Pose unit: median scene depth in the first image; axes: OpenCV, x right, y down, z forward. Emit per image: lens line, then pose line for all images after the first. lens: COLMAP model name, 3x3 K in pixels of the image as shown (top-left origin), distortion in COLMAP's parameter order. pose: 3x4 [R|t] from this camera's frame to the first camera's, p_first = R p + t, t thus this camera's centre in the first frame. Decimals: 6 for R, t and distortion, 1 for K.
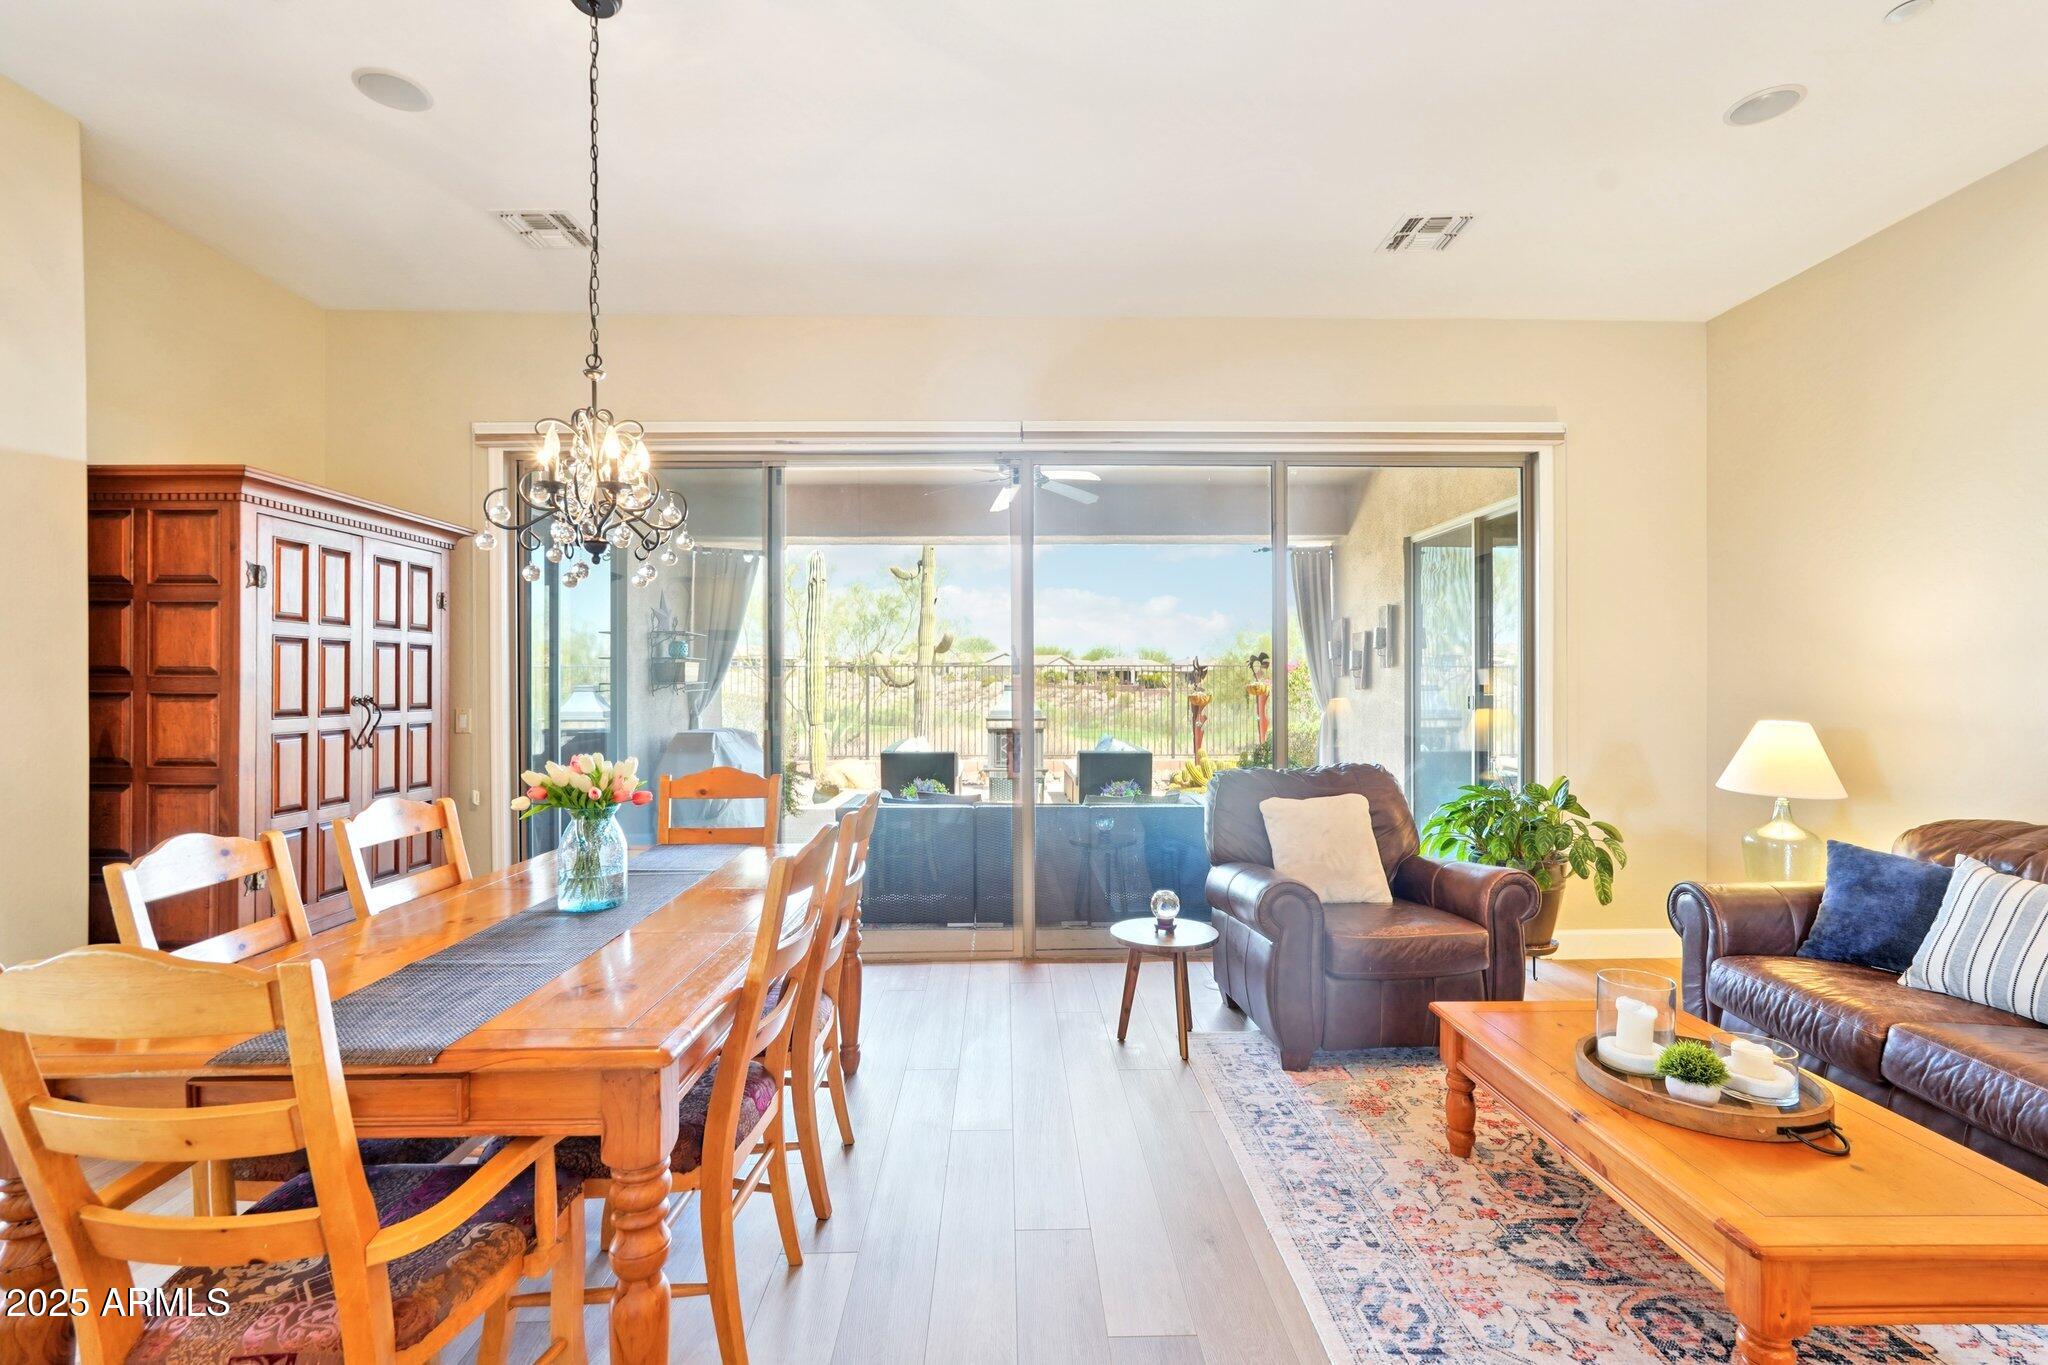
lens RADIAL K [[929.4, 0, 1023.4], [0, 929.4, 676.6], [0, 0, 1]] dist [-0.002253, -0.000046]
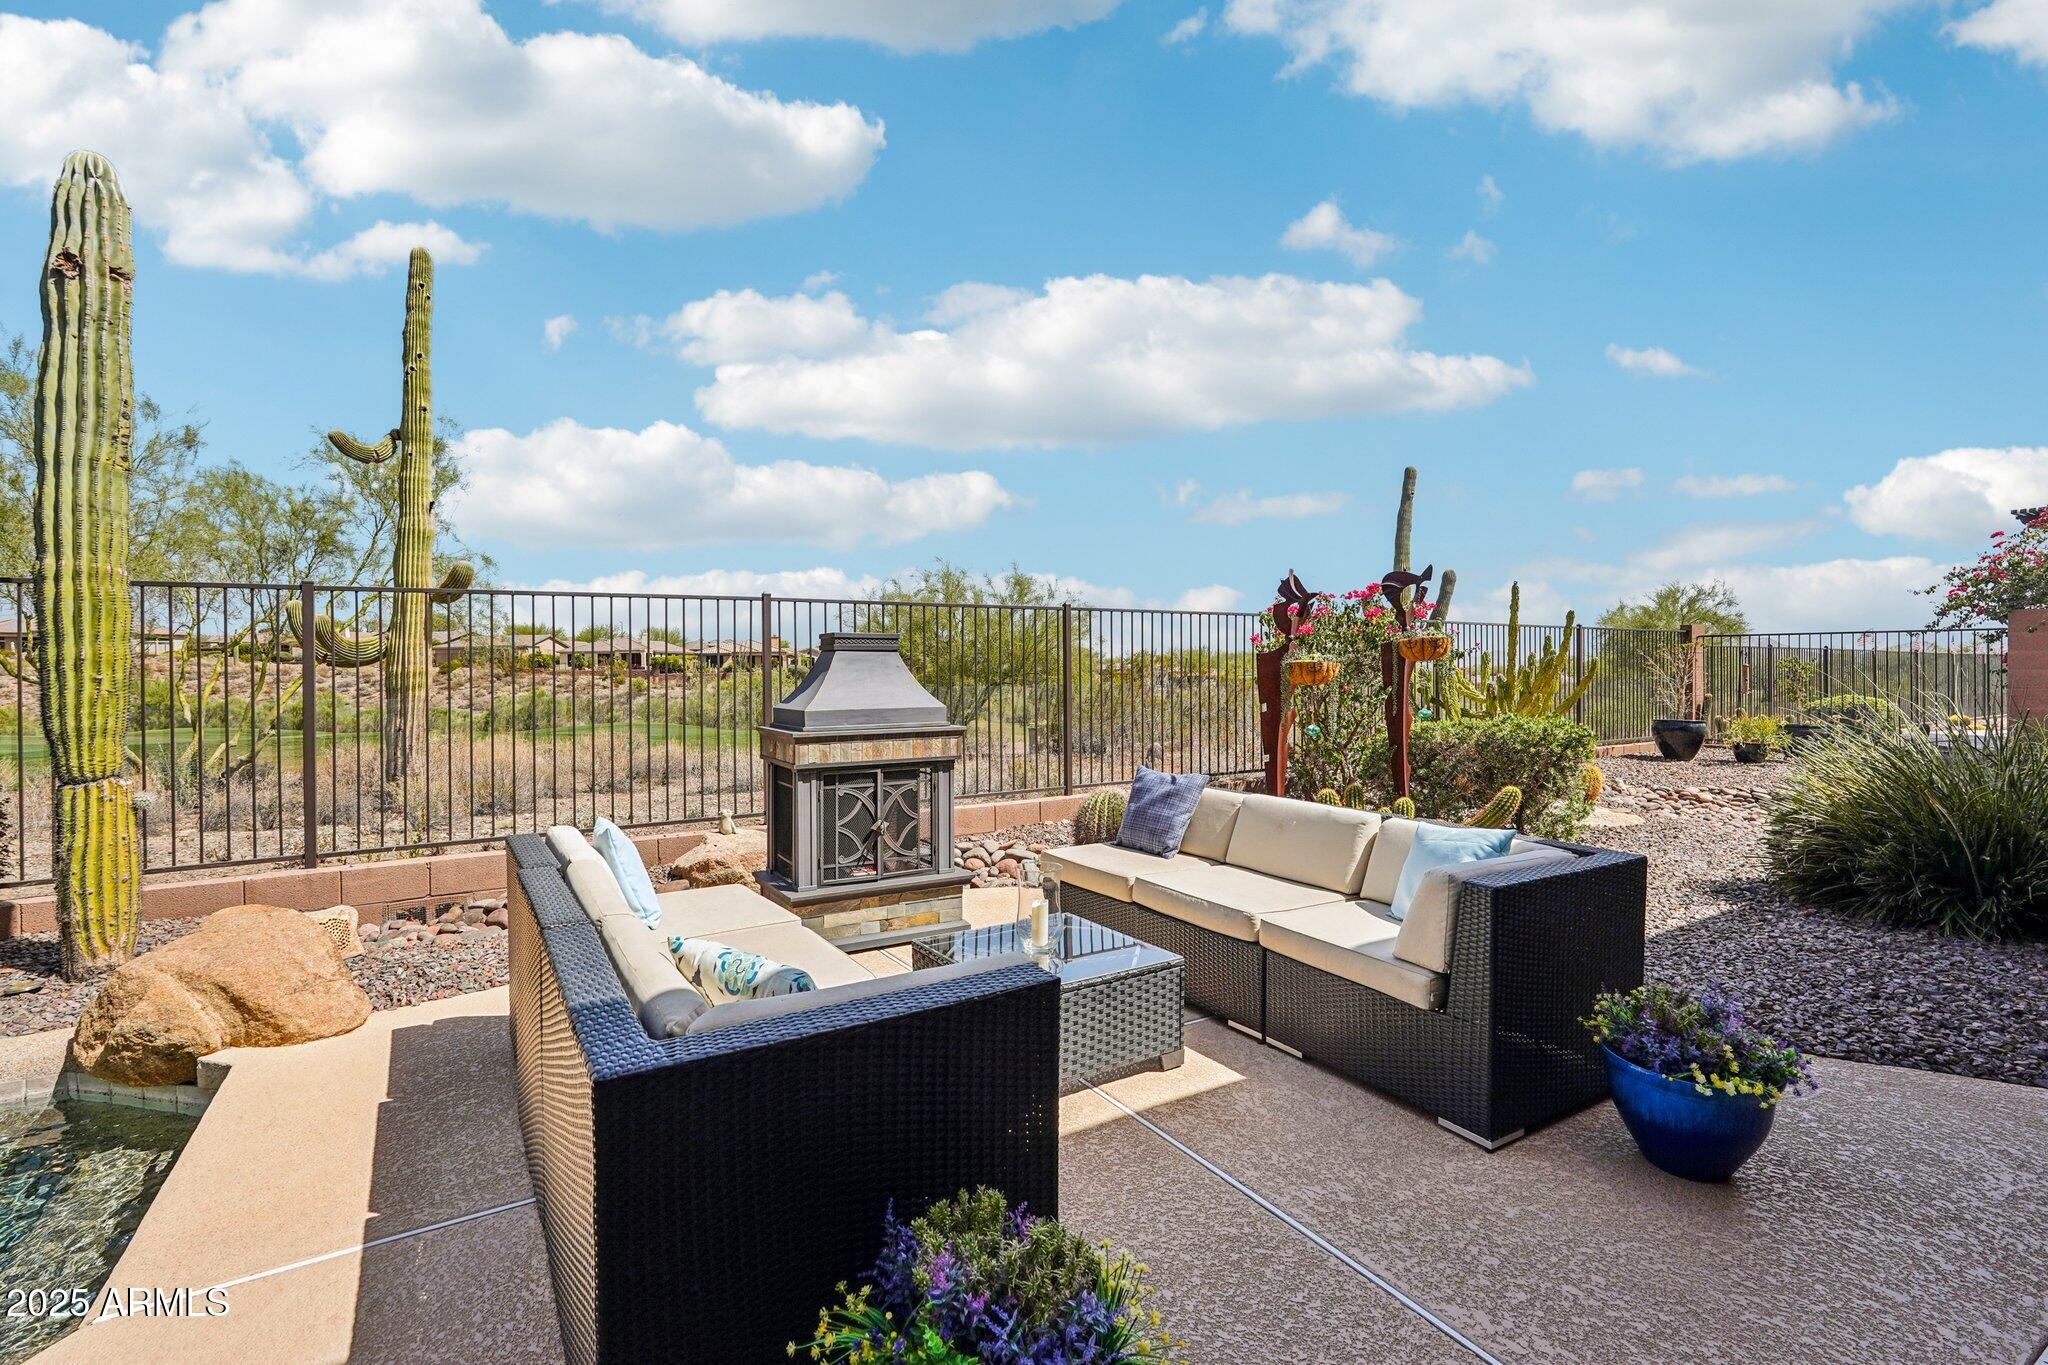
lens RADIAL K [[929.4, 0, 1023.4], [0, 929.4, 676.6], [0, 0, 1]] dist [-0.002253, -0.000046]
pose [[0.863723, -0.008345, 0.503898, -0.234042], [0.000697, 0.999882, 0.015364, 0.034406], [-0.503967, -0.012919, 0.863626, 1.213154]]
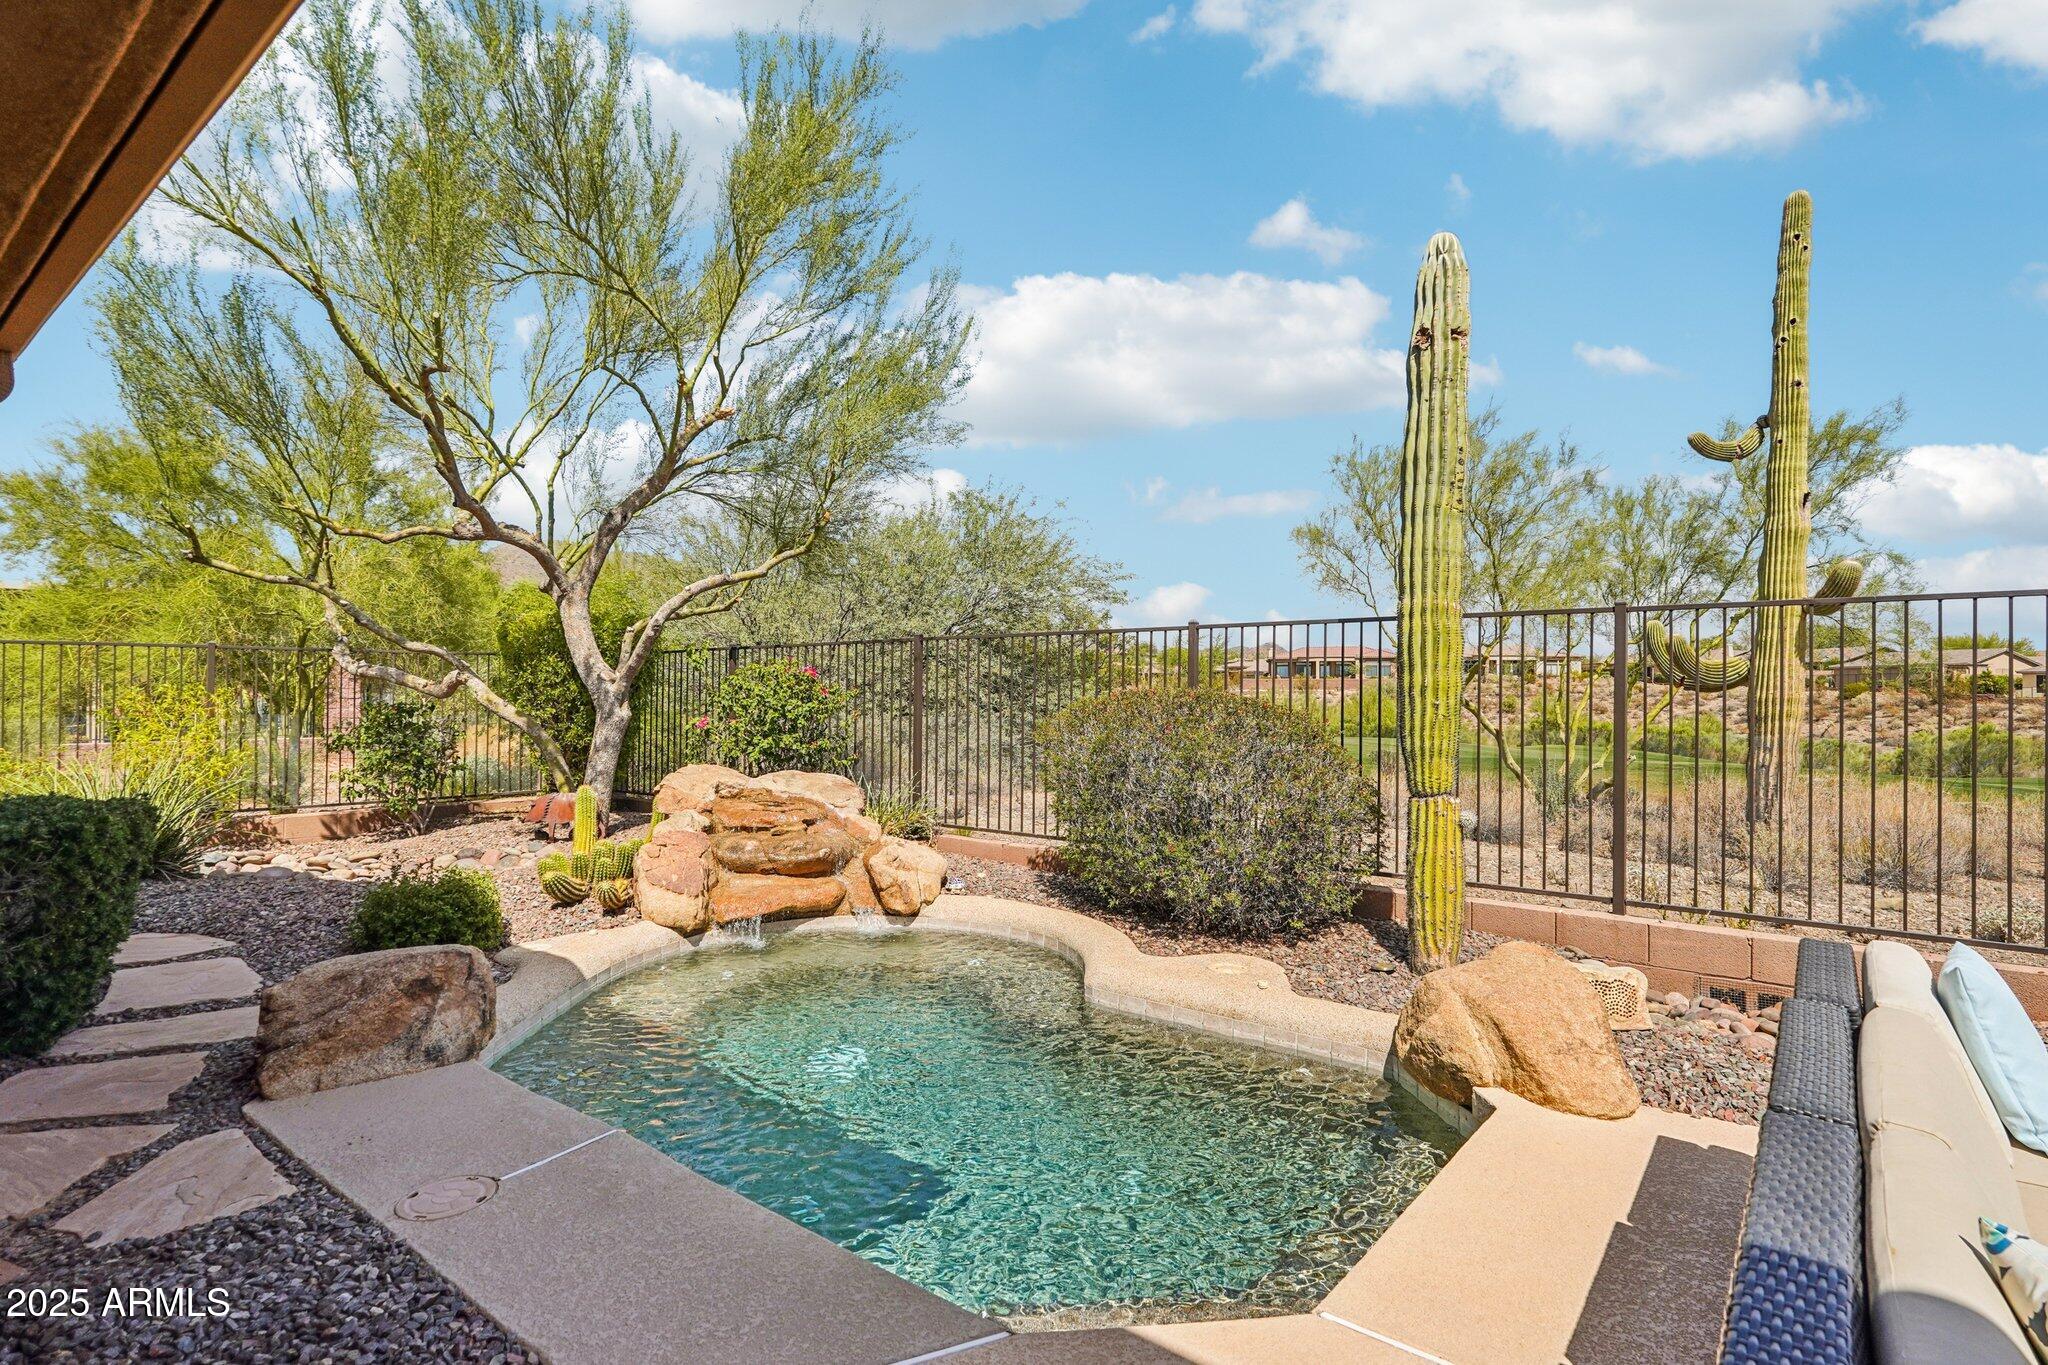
lens RADIAL K [[1043.3, 0, 1020.9], [0, 1043.3, 676.7], [0, 0, 1]] dist [0.002438, 0.000211]
pose [[0.765406, 0.001543, -0.643546, -0.198806], [-0.005498, 0.999976, -0.004141, 0.030094], [0.643524, 0.006708, 0.765397, 1.266272]]
